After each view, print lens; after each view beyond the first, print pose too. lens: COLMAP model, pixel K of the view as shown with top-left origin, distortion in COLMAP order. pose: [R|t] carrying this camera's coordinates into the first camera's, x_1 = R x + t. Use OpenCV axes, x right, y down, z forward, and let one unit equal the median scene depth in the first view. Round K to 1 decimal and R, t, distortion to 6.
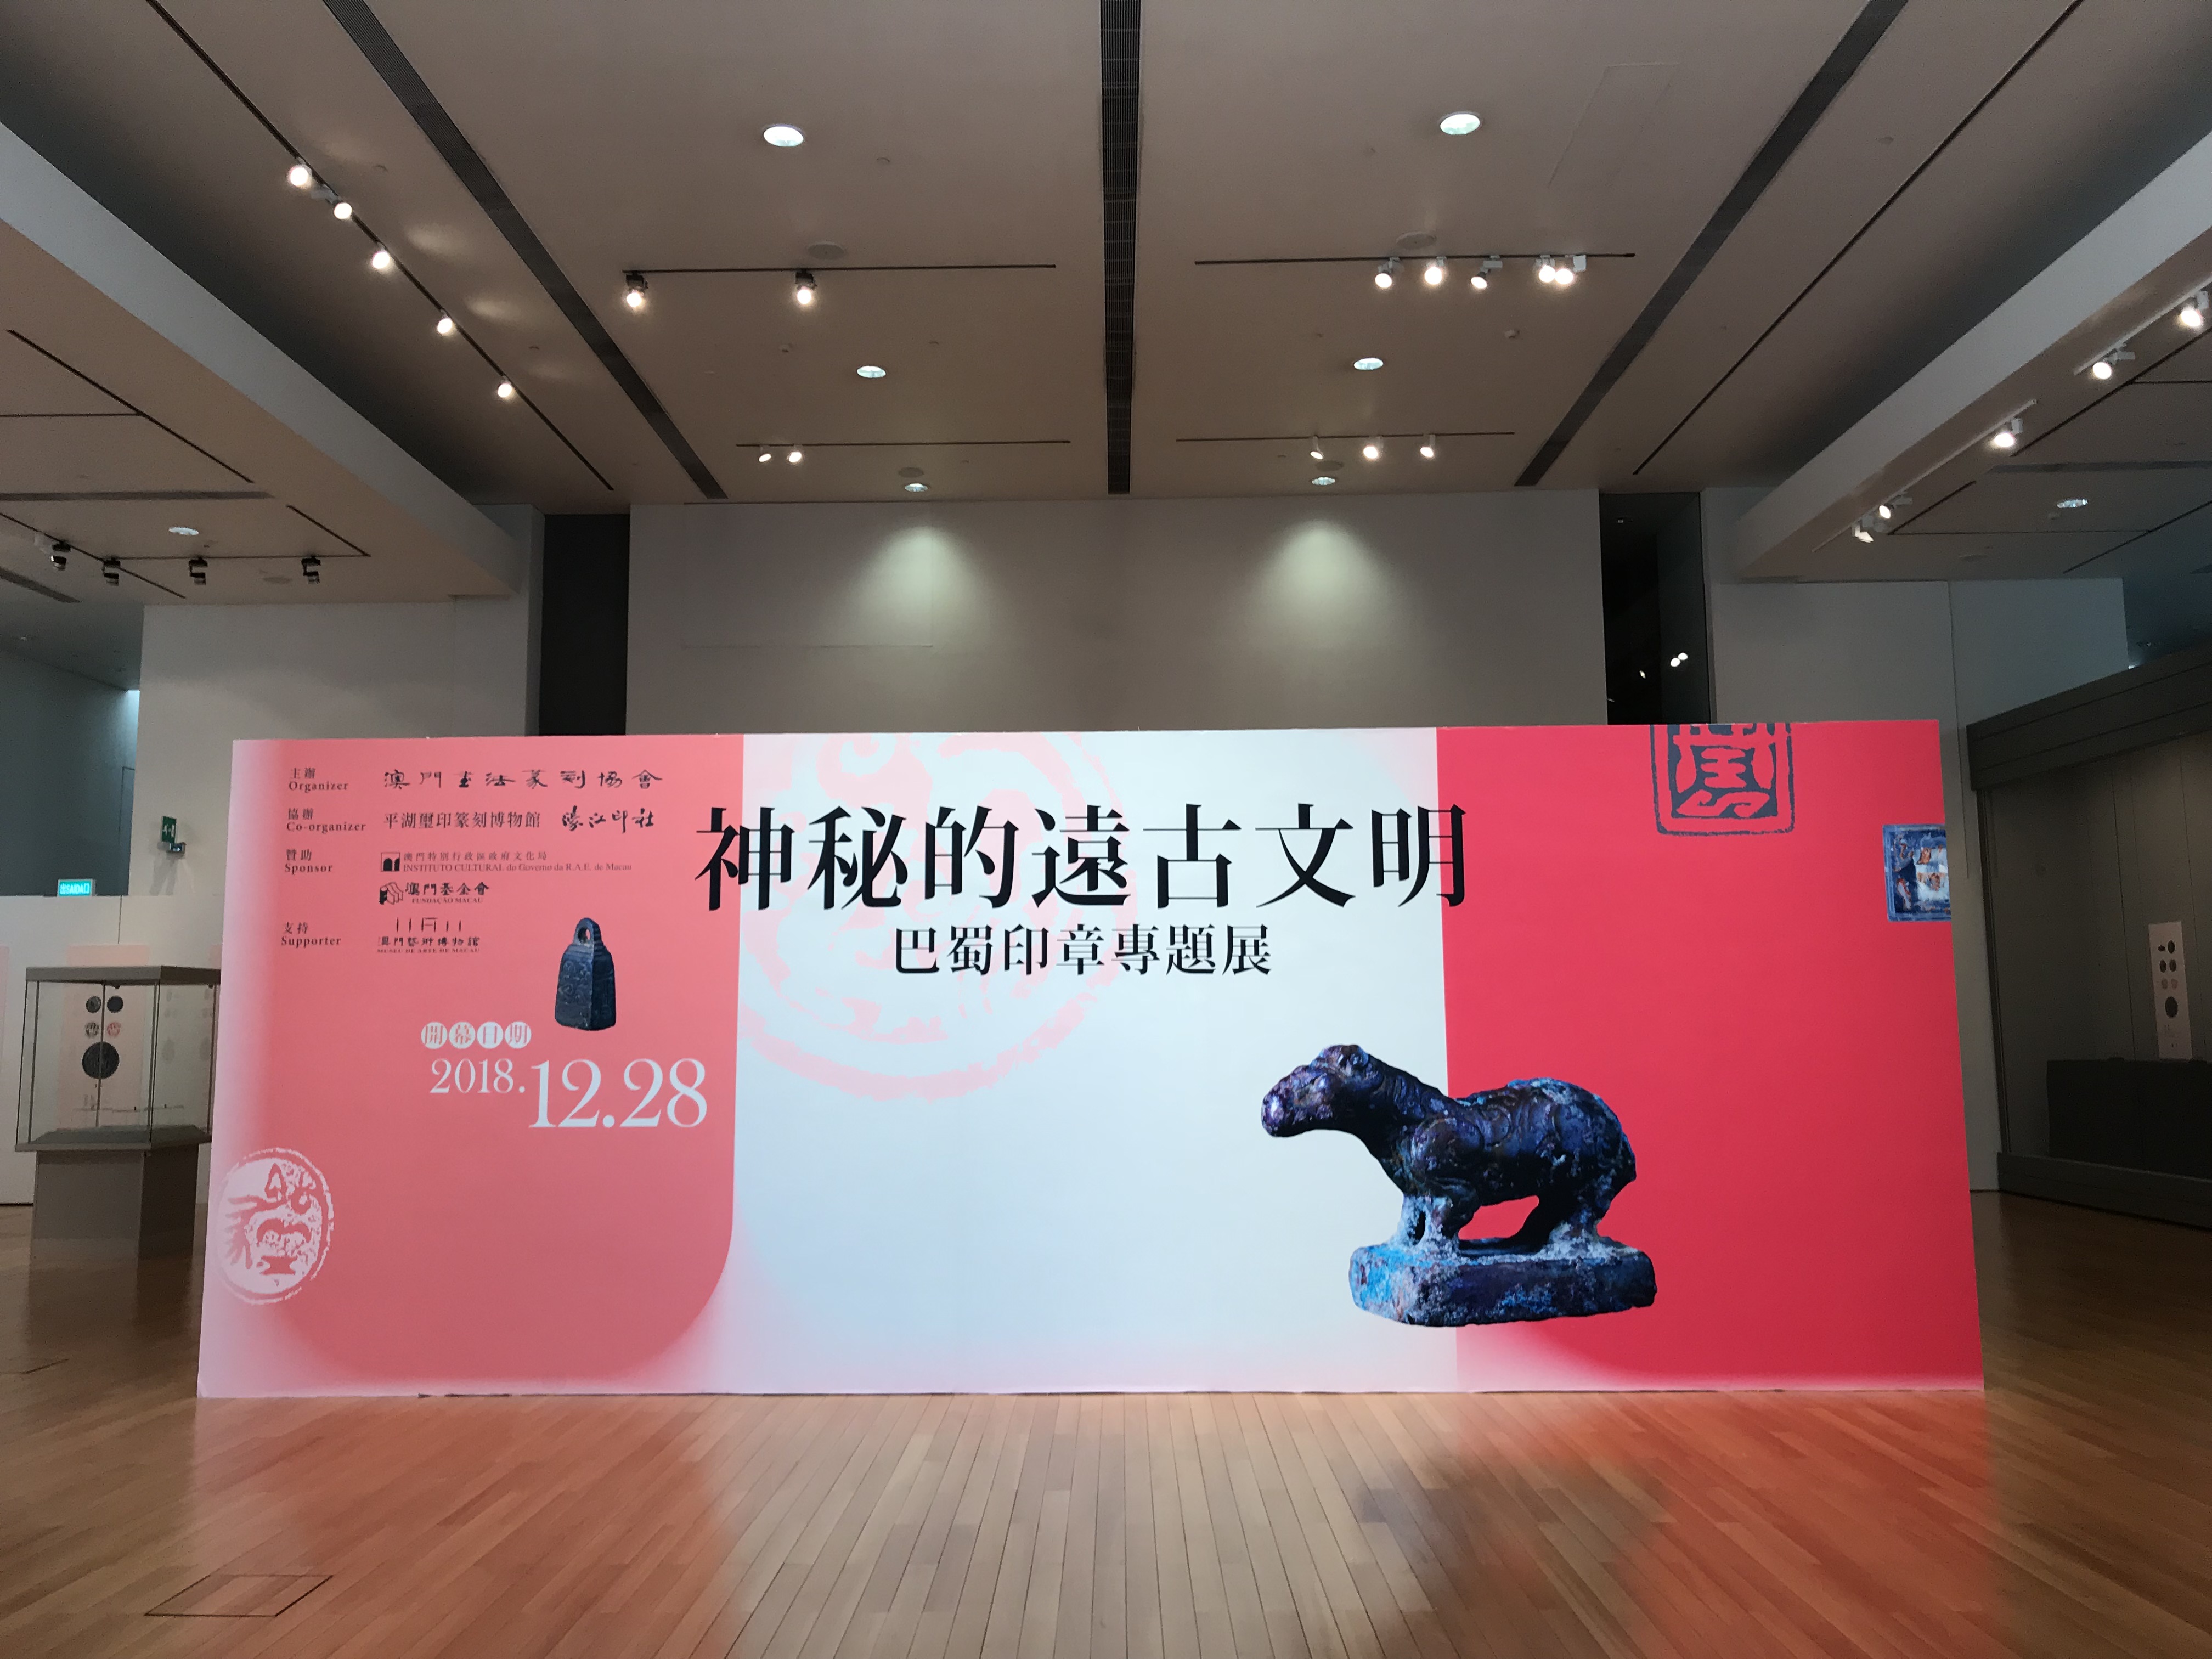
lens RADIAL K [[1795.4, 0, 1102.8], [0, 1795.4, 818.2], [0, 0, 1]] dist [0.027881, -0.014501]
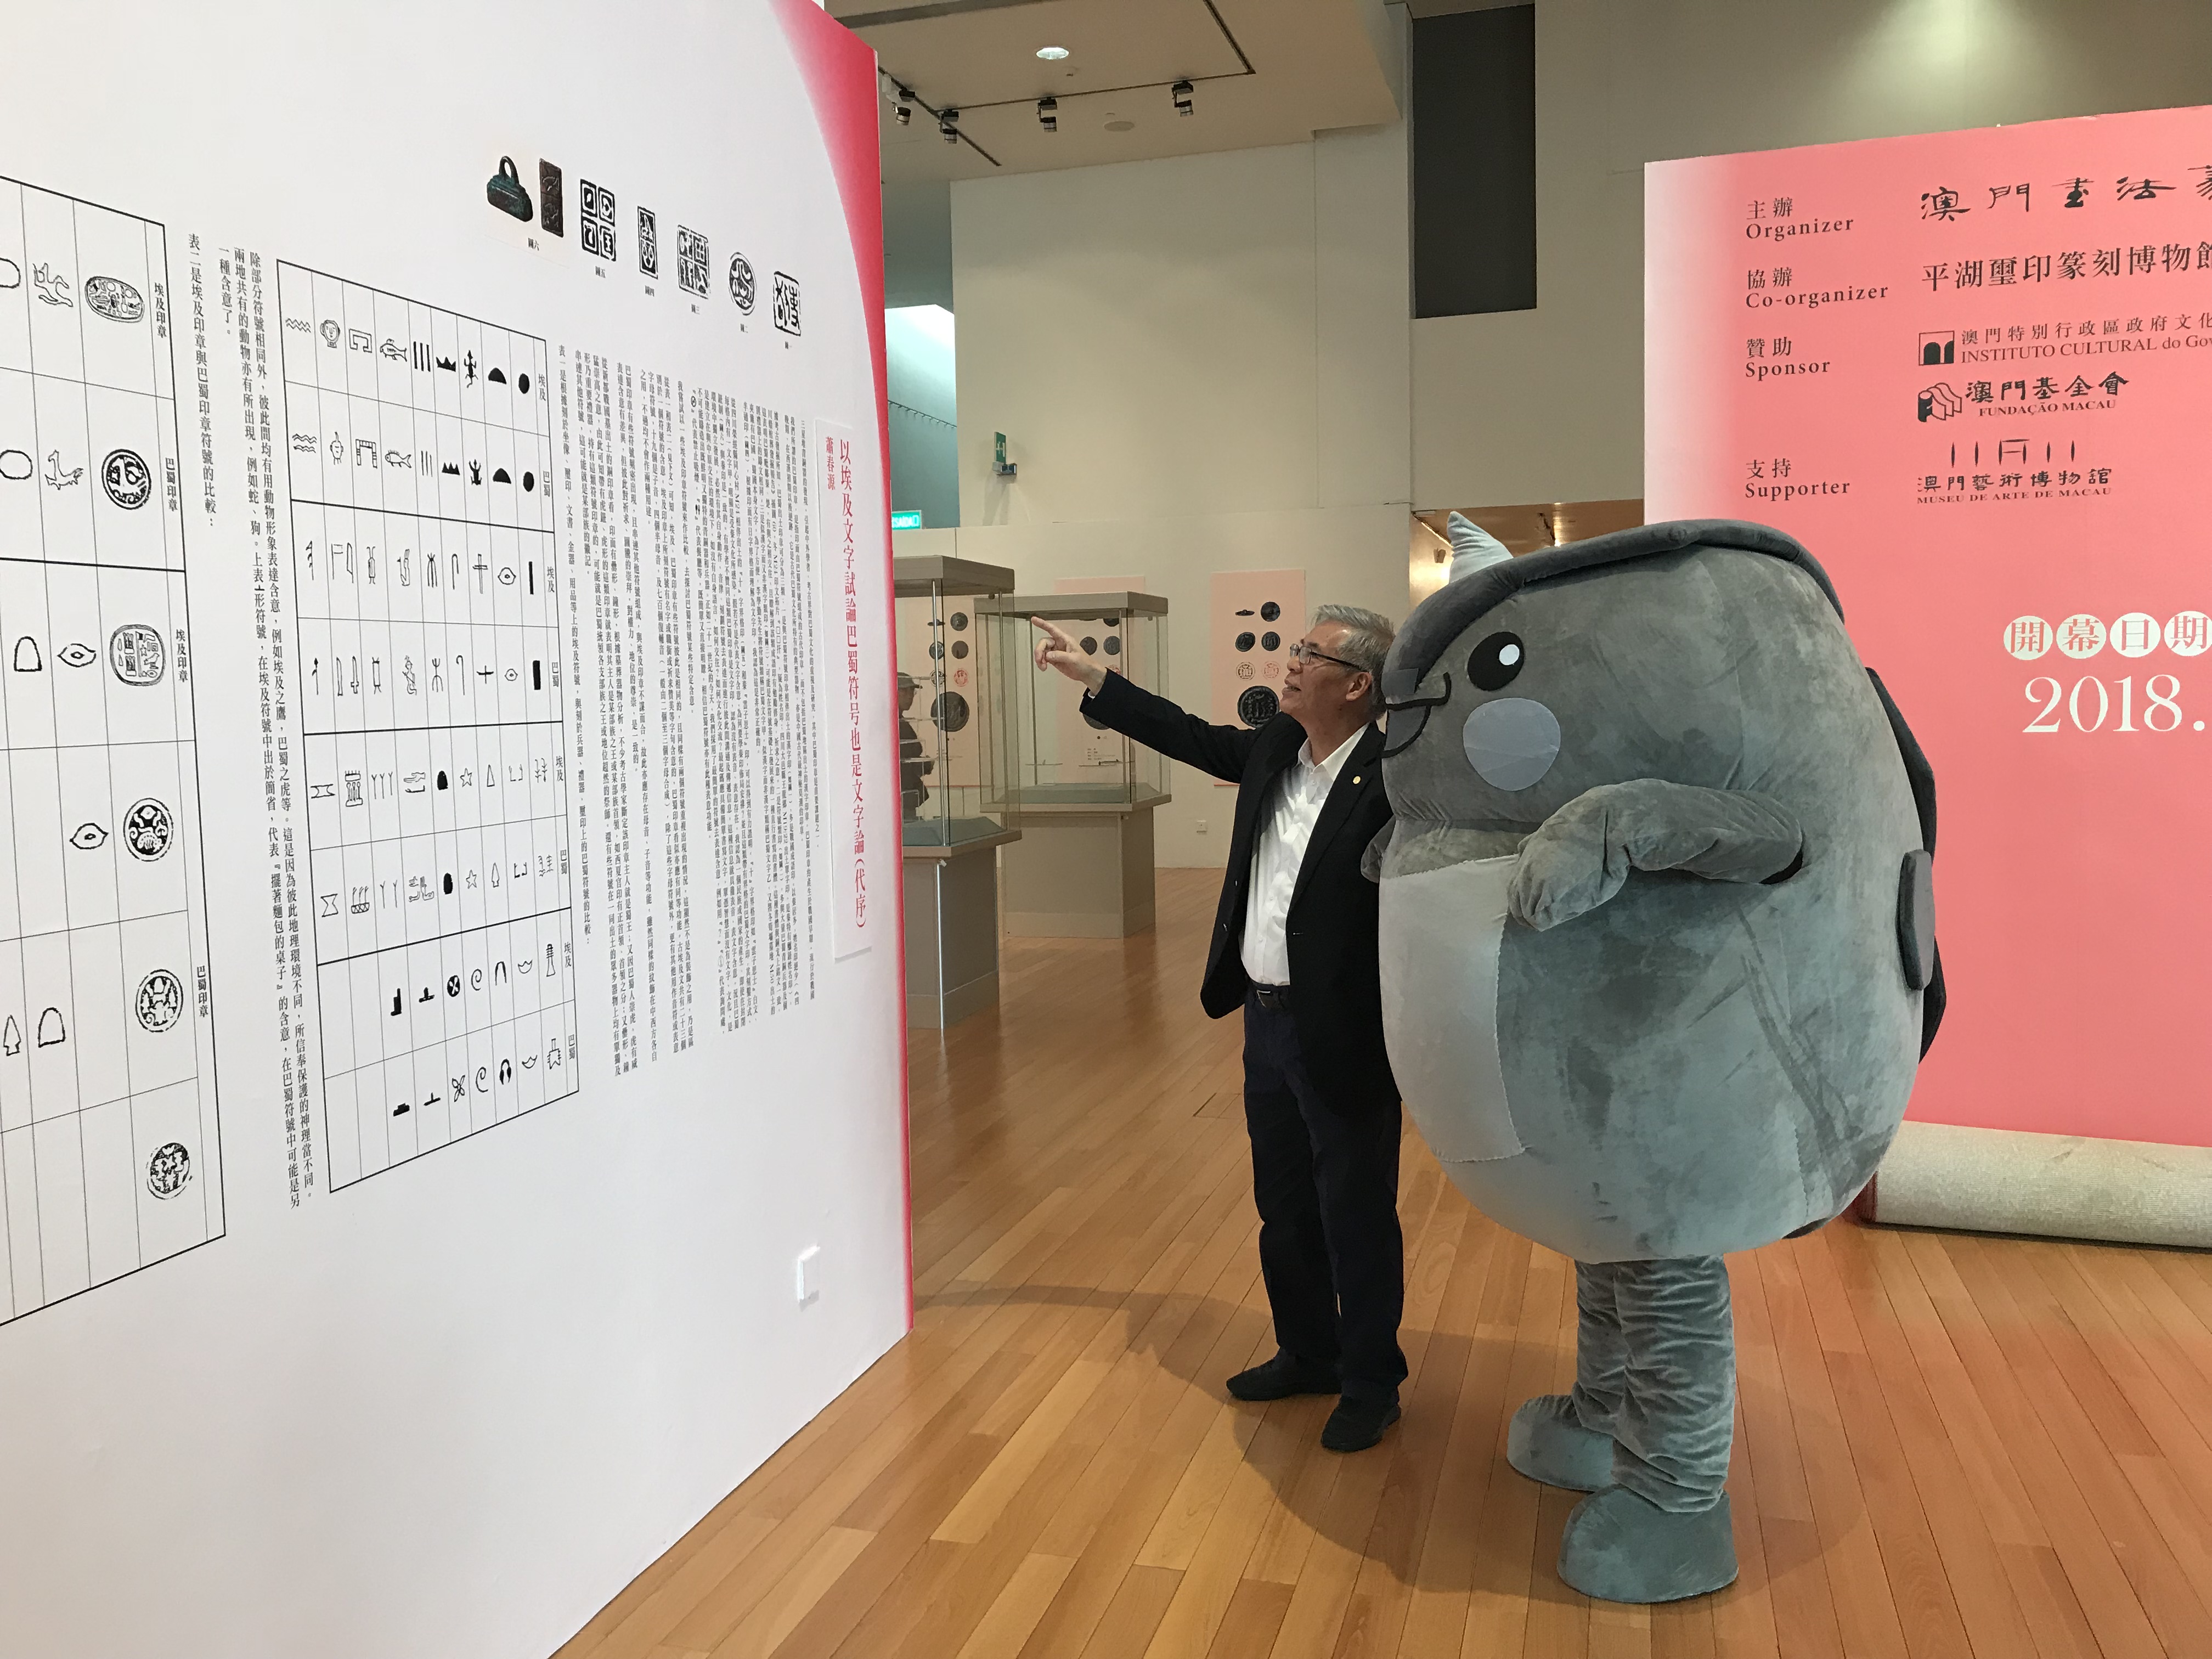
lens RADIAL K [[1795.4, 0, 1110.9], [0, 1795.4, 820.6], [0, 0, 1]] dist [0.027881, -0.014501]
pose [[0.965873, 0.004928, -0.258971, -0.503388], [0.043796, 0.982316, 0.182036, 0.056780], [0.255288, -0.187166, 0.948576, 0.337092]]
